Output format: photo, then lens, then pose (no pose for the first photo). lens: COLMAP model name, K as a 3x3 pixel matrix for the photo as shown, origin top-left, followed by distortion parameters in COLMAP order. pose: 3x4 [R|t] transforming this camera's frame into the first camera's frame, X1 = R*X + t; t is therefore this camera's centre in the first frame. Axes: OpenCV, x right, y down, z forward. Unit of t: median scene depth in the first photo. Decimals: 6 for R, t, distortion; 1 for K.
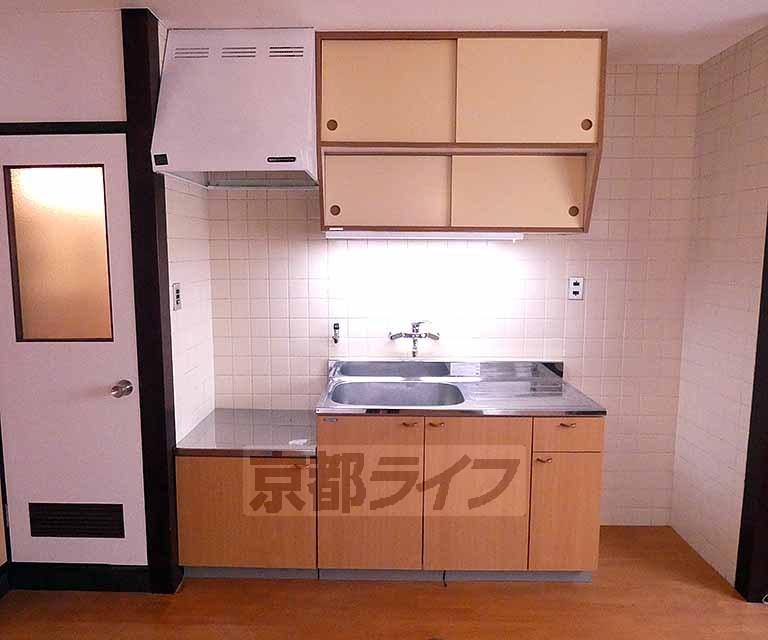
lens RADIAL K [[507.8, 0, 382.0], [0, 507.8, 299.2], [0, 0, 1]] dist [-0.006406, -0.002477]
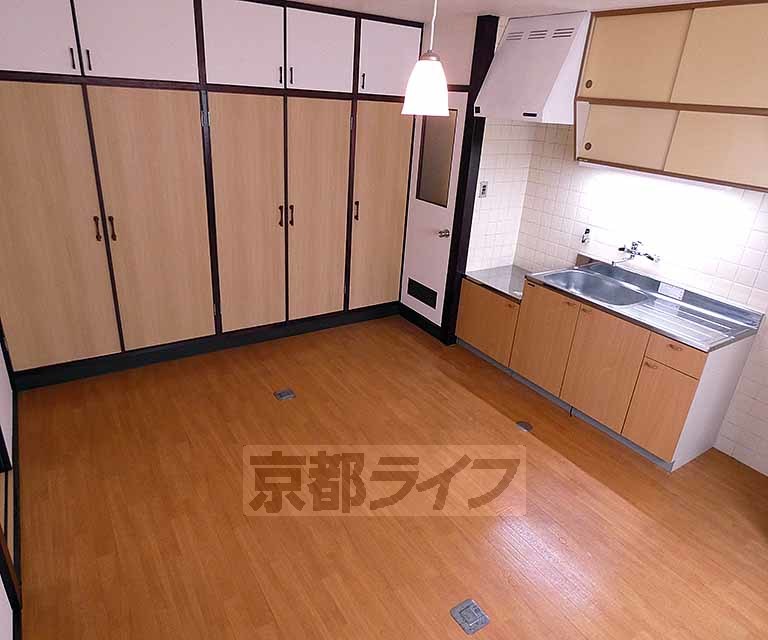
lens RADIAL K [[507.8, 0, 382.0], [0, 507.8, 299.2], [0, 0, 1]] dist [-0.006406, -0.002477]
pose [[0.565536, 0.337350, -0.752572, 0.822015], [-0.141961, 0.938713, 0.314111, -0.148467], [0.812414, -0.070805, 0.578766, -0.293964]]
